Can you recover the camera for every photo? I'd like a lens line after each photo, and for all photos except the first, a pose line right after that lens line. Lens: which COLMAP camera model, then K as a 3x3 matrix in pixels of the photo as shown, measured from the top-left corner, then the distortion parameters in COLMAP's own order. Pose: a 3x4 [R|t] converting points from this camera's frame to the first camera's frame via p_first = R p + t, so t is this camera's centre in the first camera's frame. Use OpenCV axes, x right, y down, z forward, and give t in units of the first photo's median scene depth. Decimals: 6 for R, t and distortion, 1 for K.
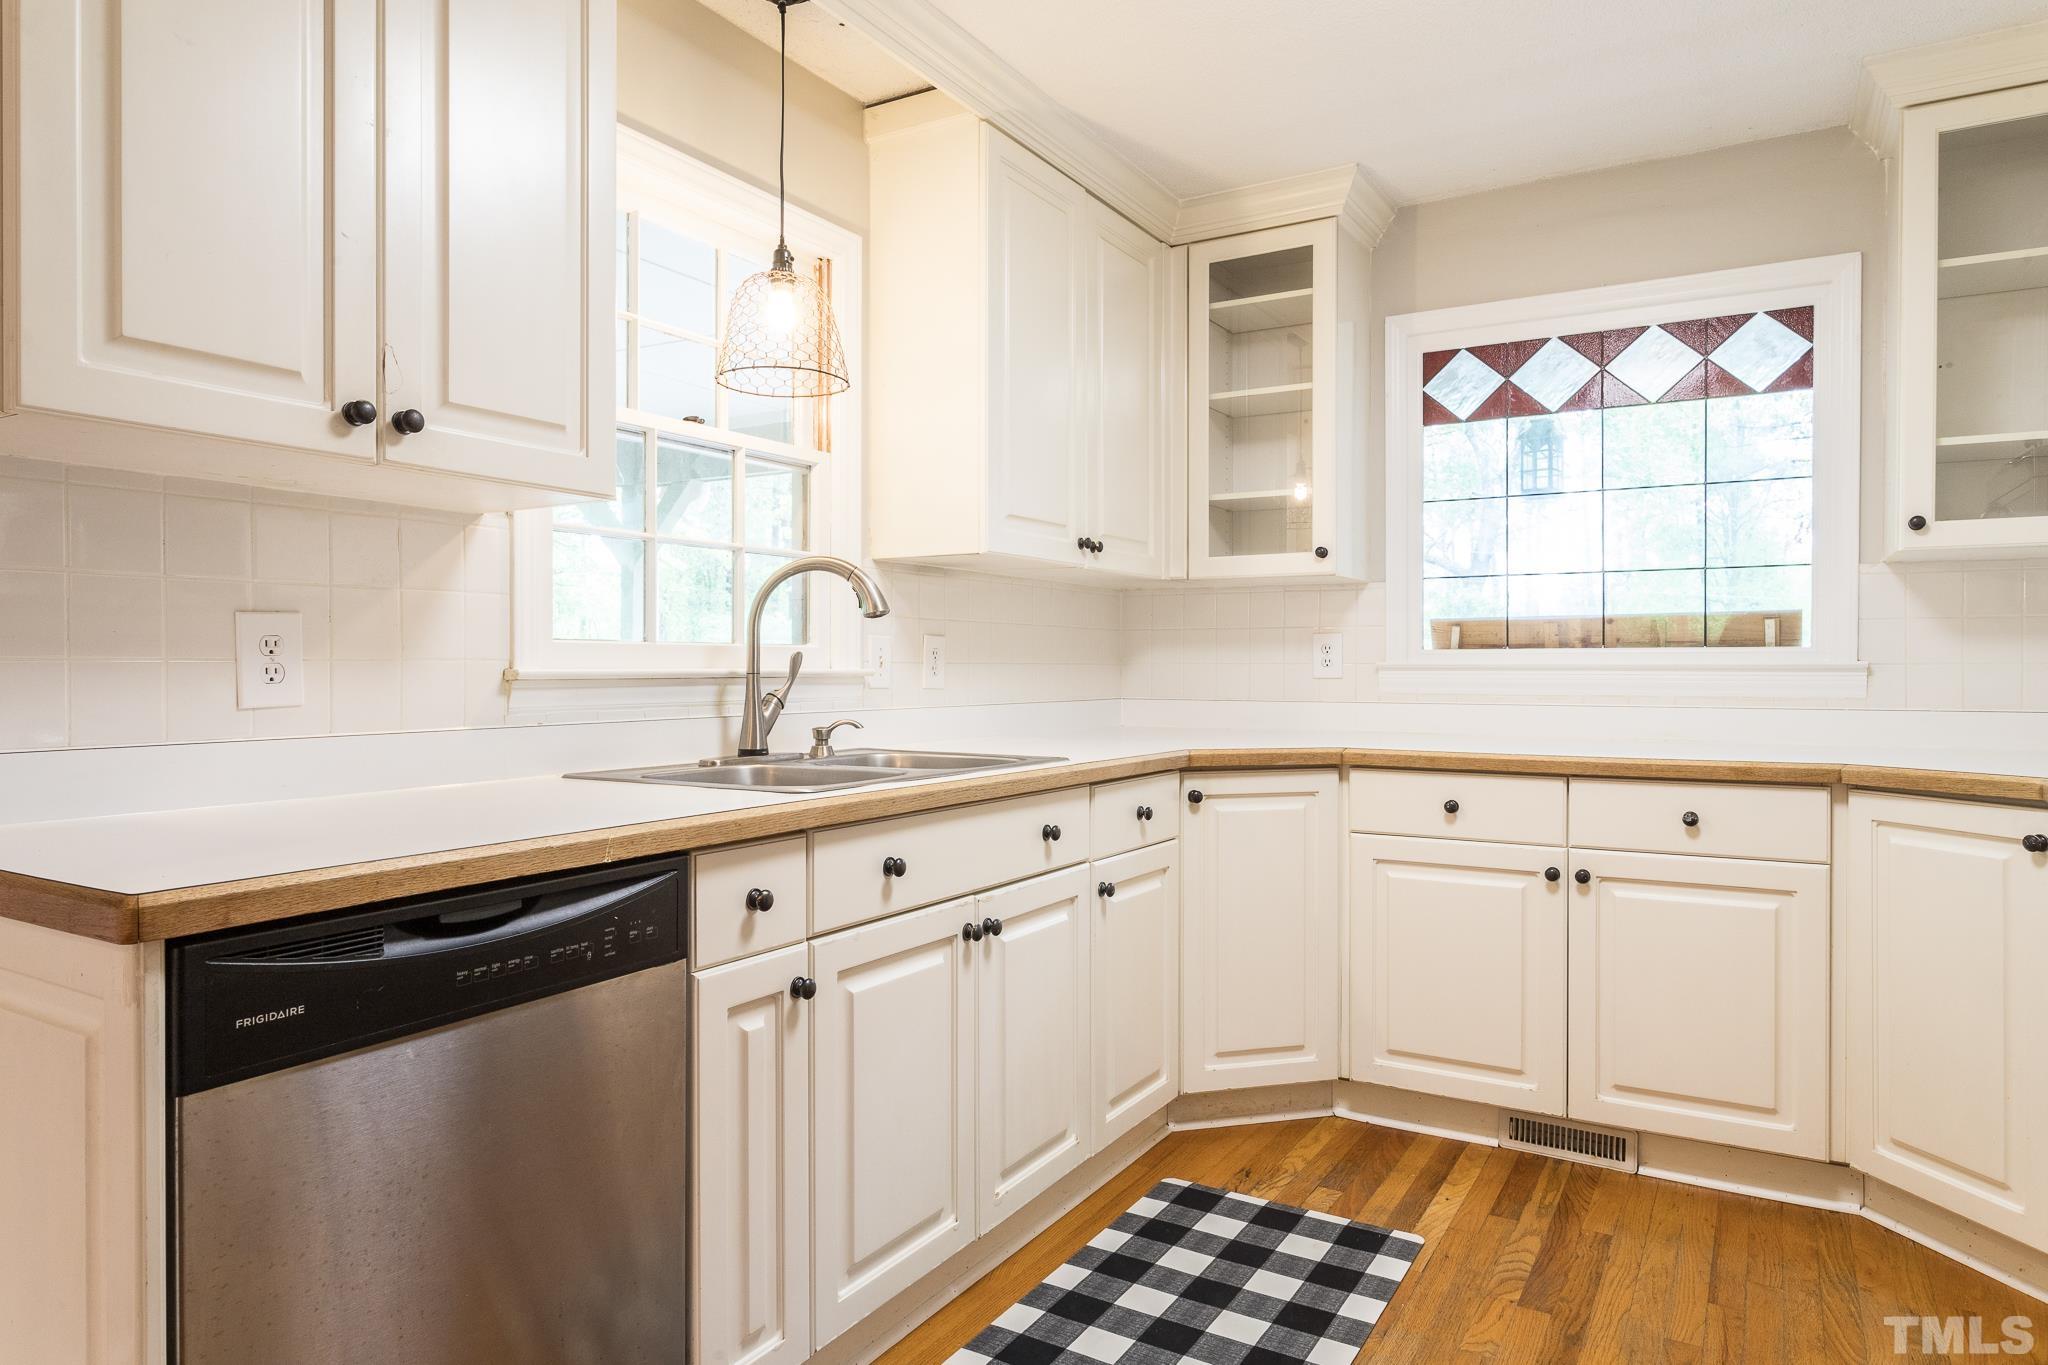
lens RADIAL K [[1254.5, 0, 1027.1], [0, 1254.5, 672.0], [0, 0, 1]] dist [0.001819, 0.001160]
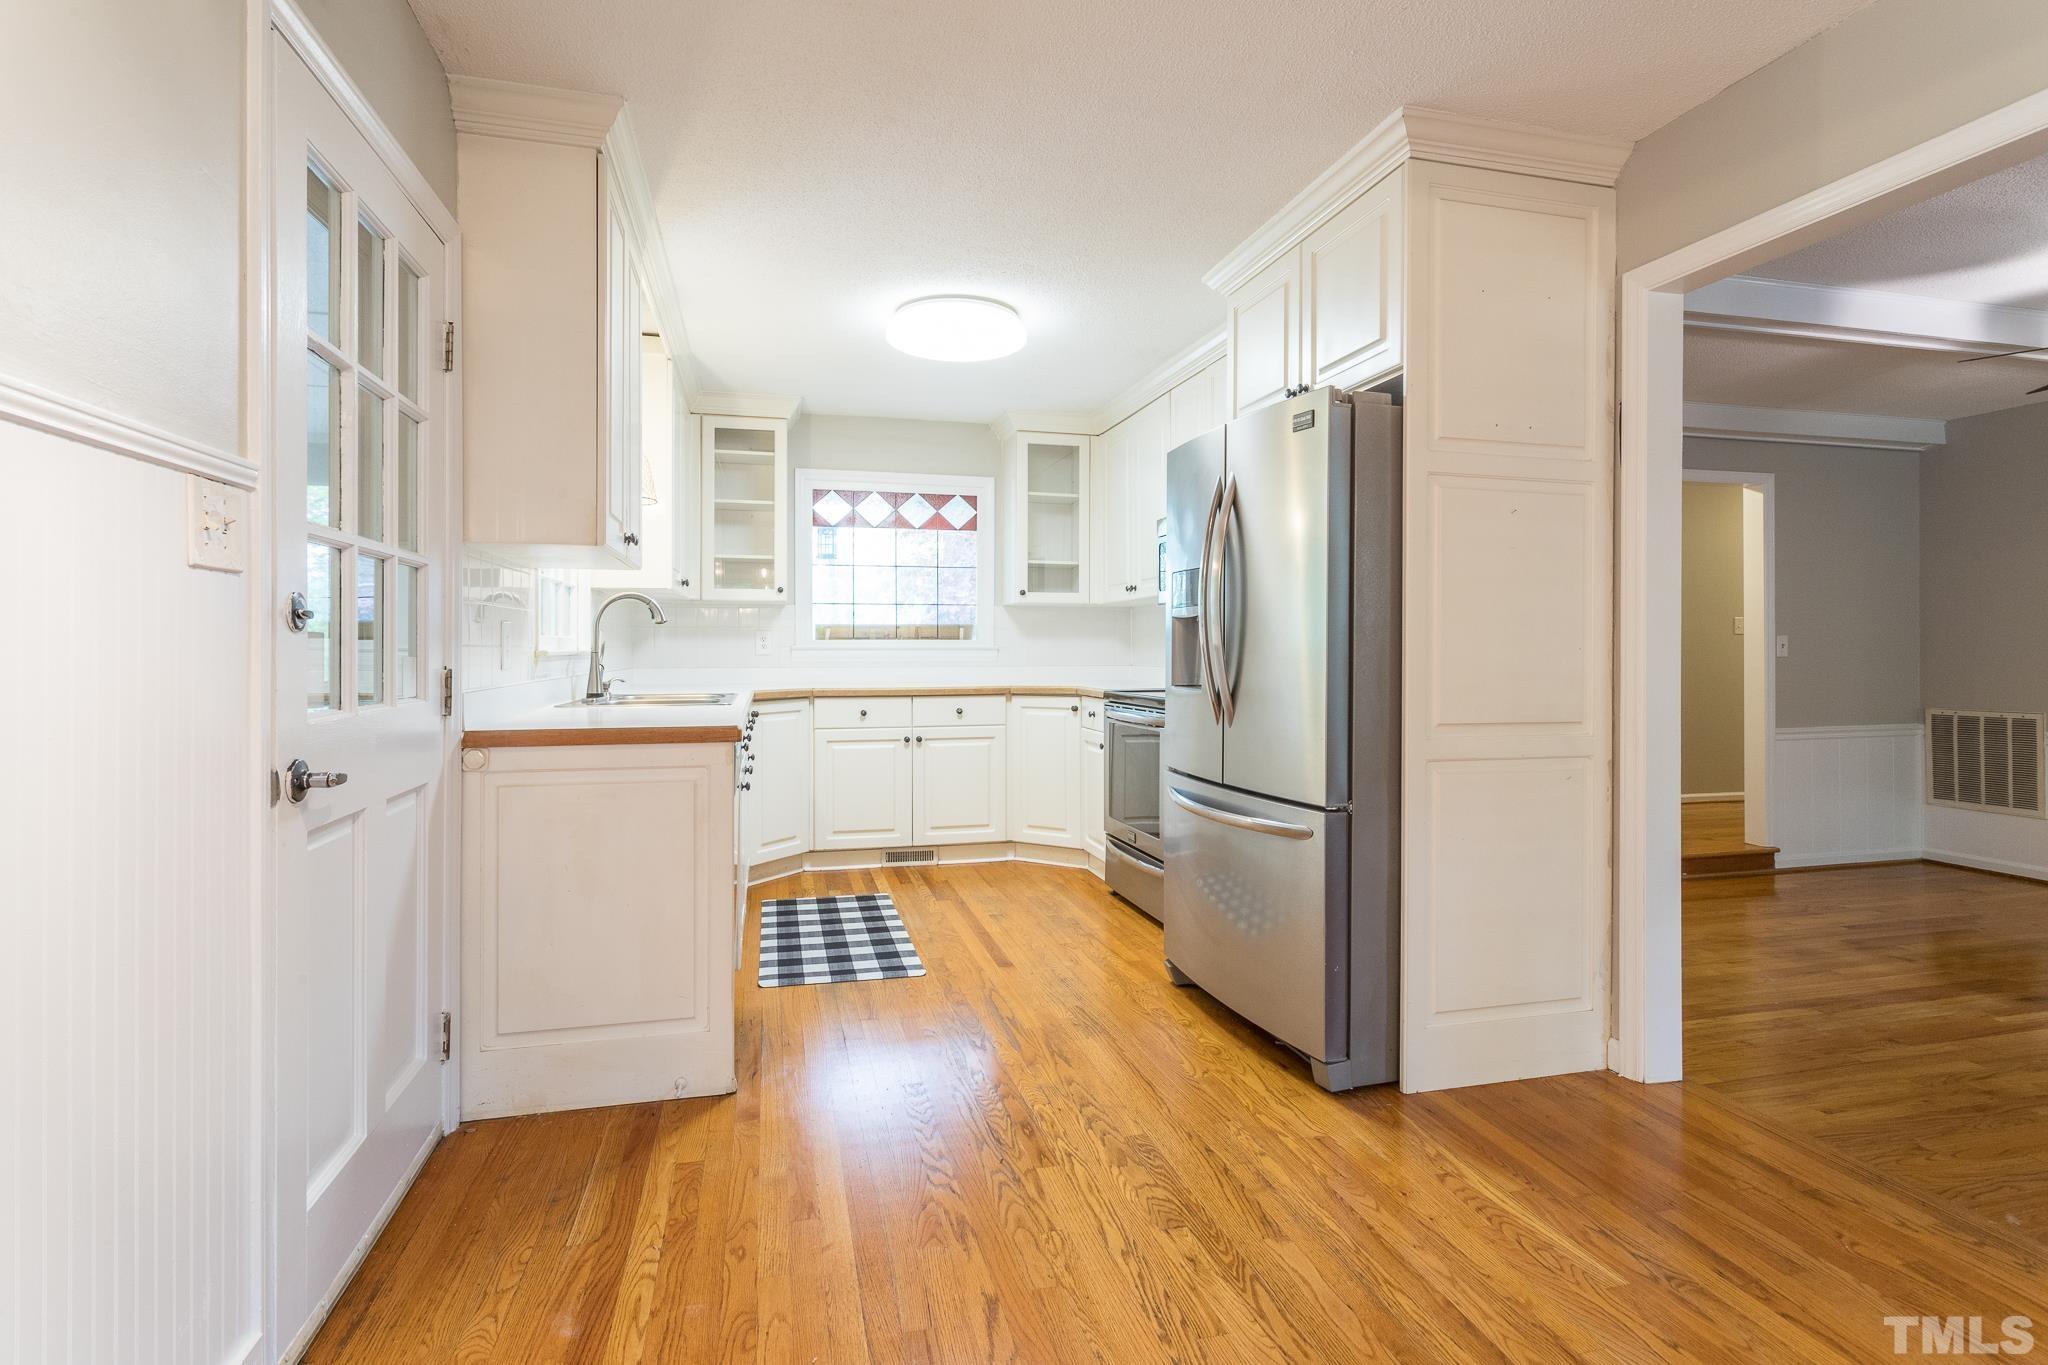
lens RADIAL K [[992.1, 0, 1015.6], [0, 992.1, 647.6], [0, 0, 1]] dist [-0.000634, 0.000621]
pose [[0.709281, -0.000237, 0.704925, -0.633993], [0.005016, 0.999976, -0.004711, 0.003545], [-0.704908, 0.006877, 0.709266, -0.371526]]
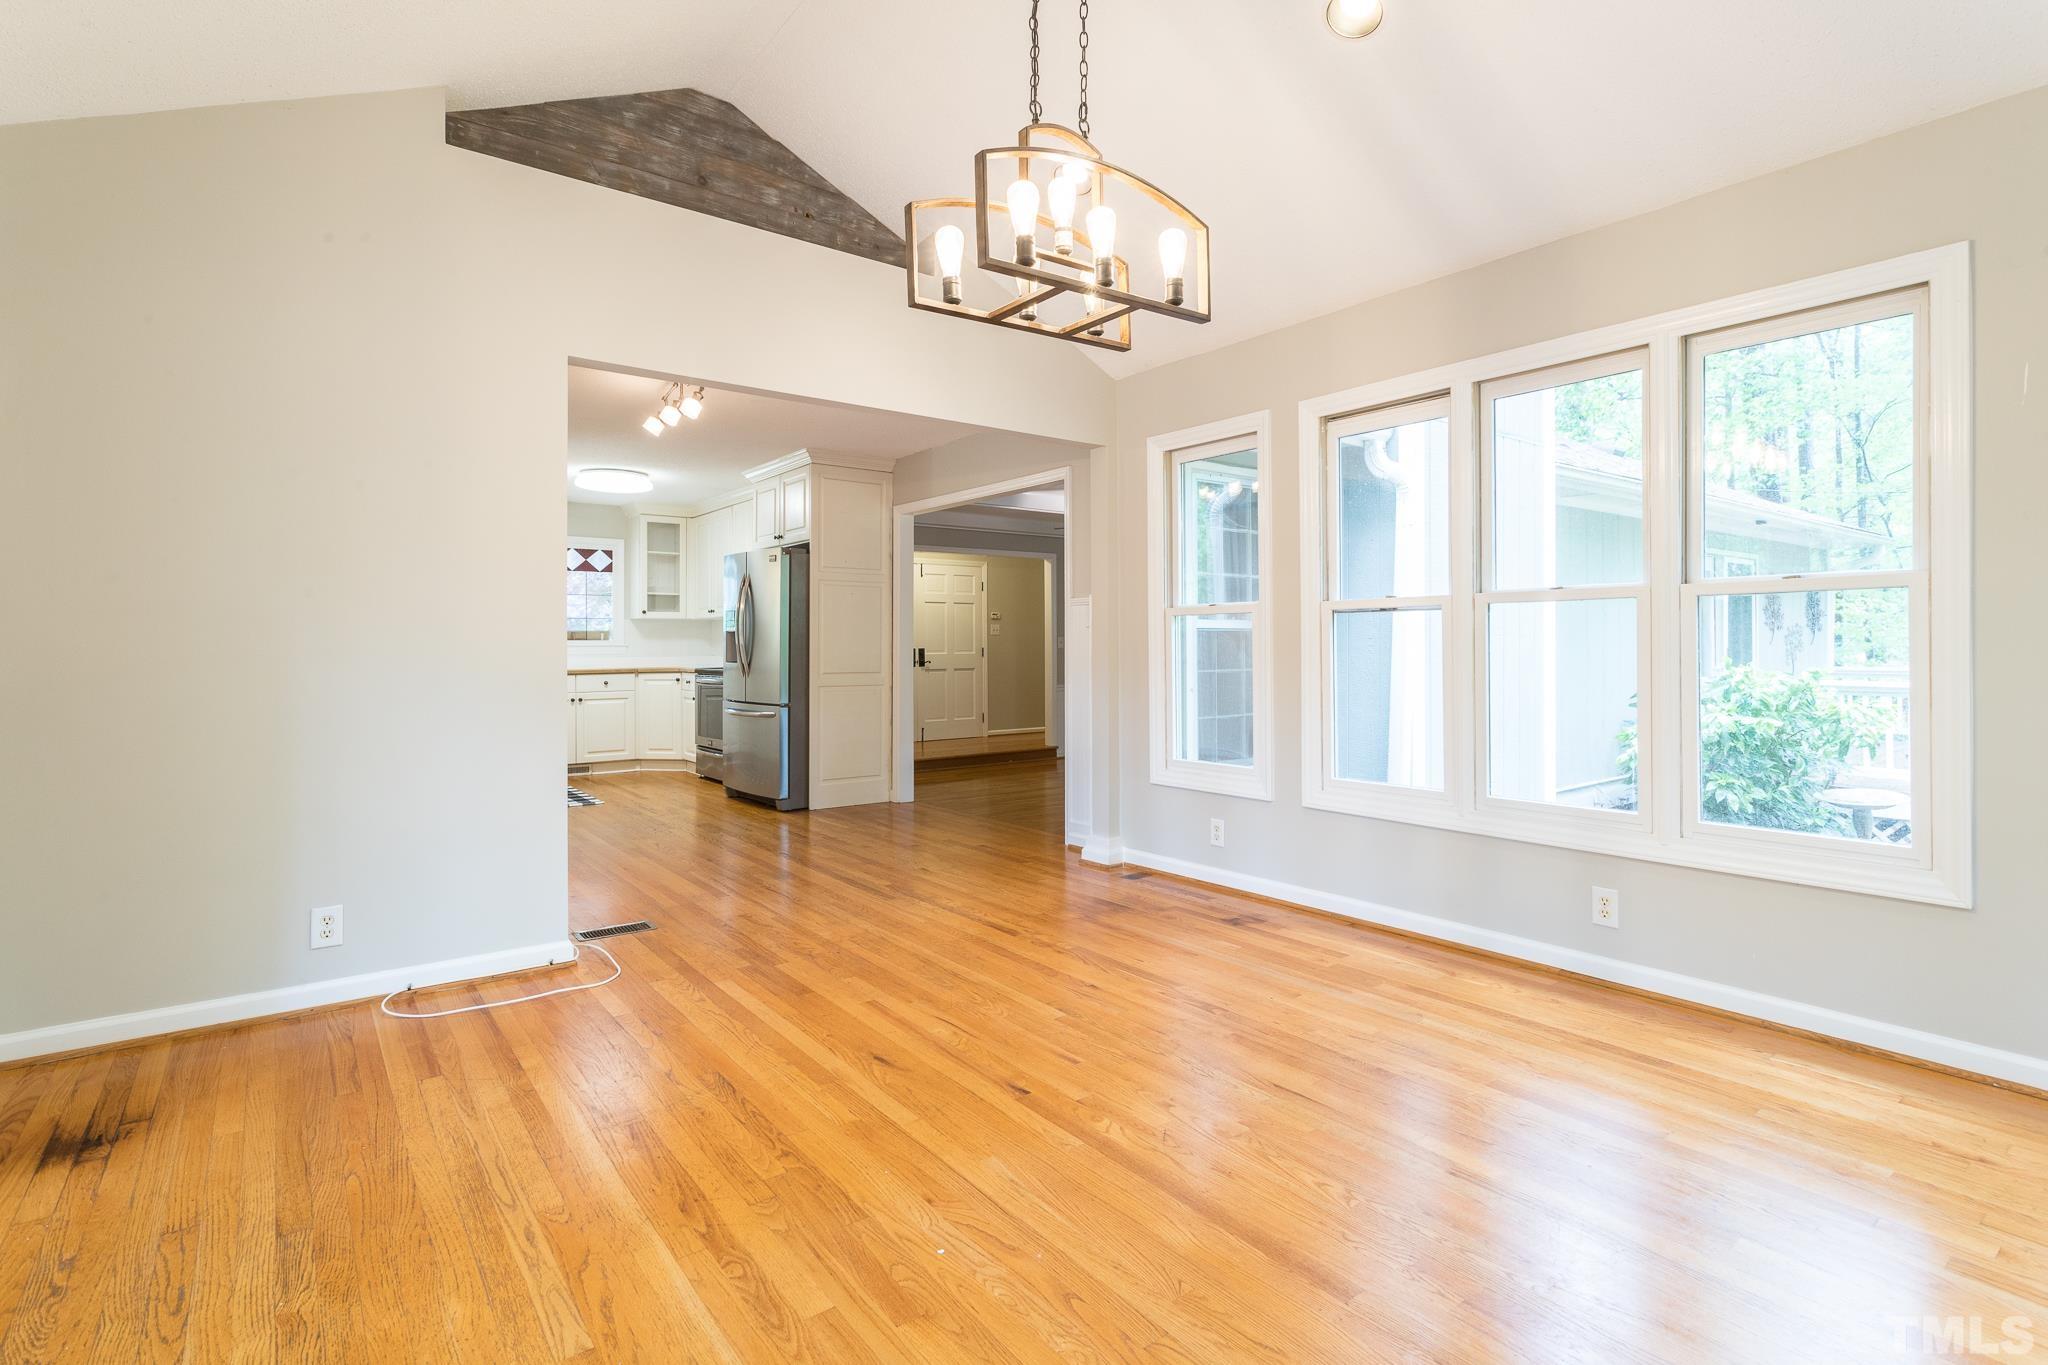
lens RADIAL K [[992.1, 0, 1015.6], [0, 992.1, 647.6], [0, 0, 1]] dist [-0.000634, 0.000621]
pose [[0.383066, -0.003699, 0.923714, -1.658648], [0.008945, 0.999960, 0.000295, 0.011383], [-0.923678, 0.008149, 0.383084, -1.256473]]
